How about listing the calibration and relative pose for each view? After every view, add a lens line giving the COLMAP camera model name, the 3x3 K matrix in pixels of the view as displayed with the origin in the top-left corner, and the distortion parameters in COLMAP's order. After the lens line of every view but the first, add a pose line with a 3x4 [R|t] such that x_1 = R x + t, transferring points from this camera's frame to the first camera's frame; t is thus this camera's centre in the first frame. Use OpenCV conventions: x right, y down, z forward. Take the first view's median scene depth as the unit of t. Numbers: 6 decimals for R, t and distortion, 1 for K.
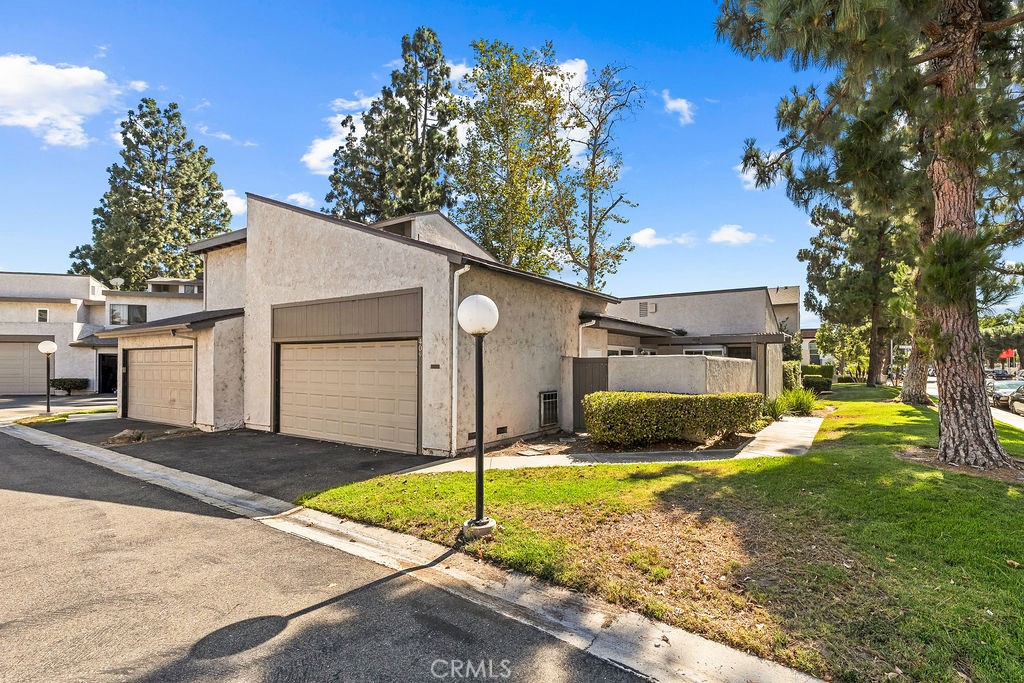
lens RADIAL K [[472.5, 0, 555.1], [0, 472.5, 362.1], [0, 0, 1]] dist [0.000408, 0.000165]
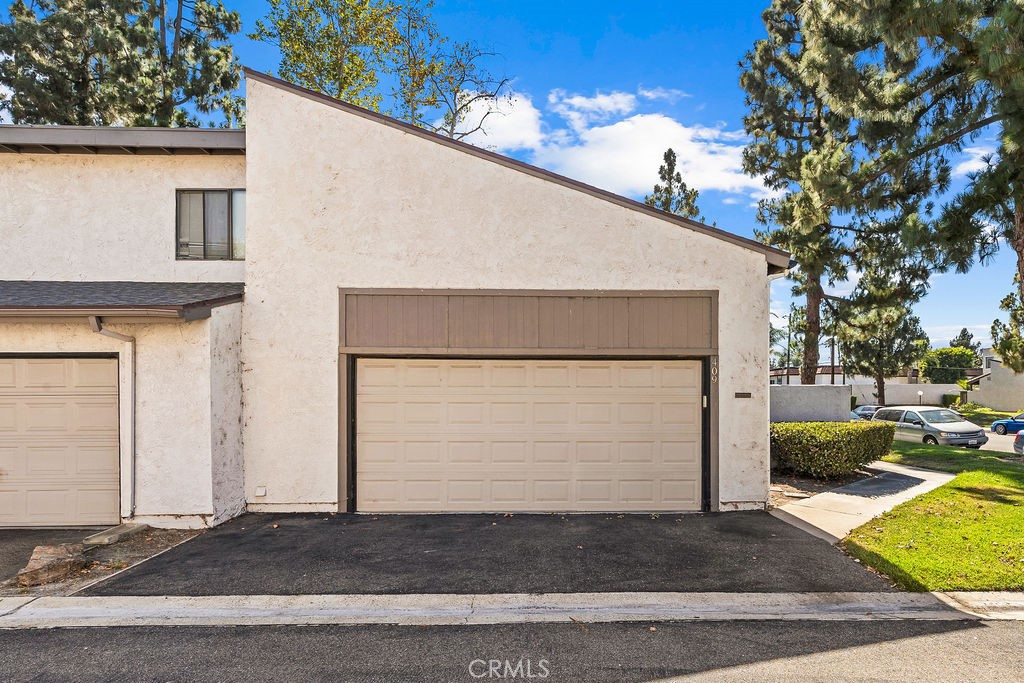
lens RADIAL K [[526.1, 0, 512.1], [0, 526.1, 400.4], [0, 0, 1]] dist [-0.000627, -0.000223]
pose [[0.834604, -0.004697, 0.550830, -0.776605], [-0.001164, 0.999946, 0.010289, 0.007020], [-0.550849, -0.009228, 0.834554, 0.363654]]
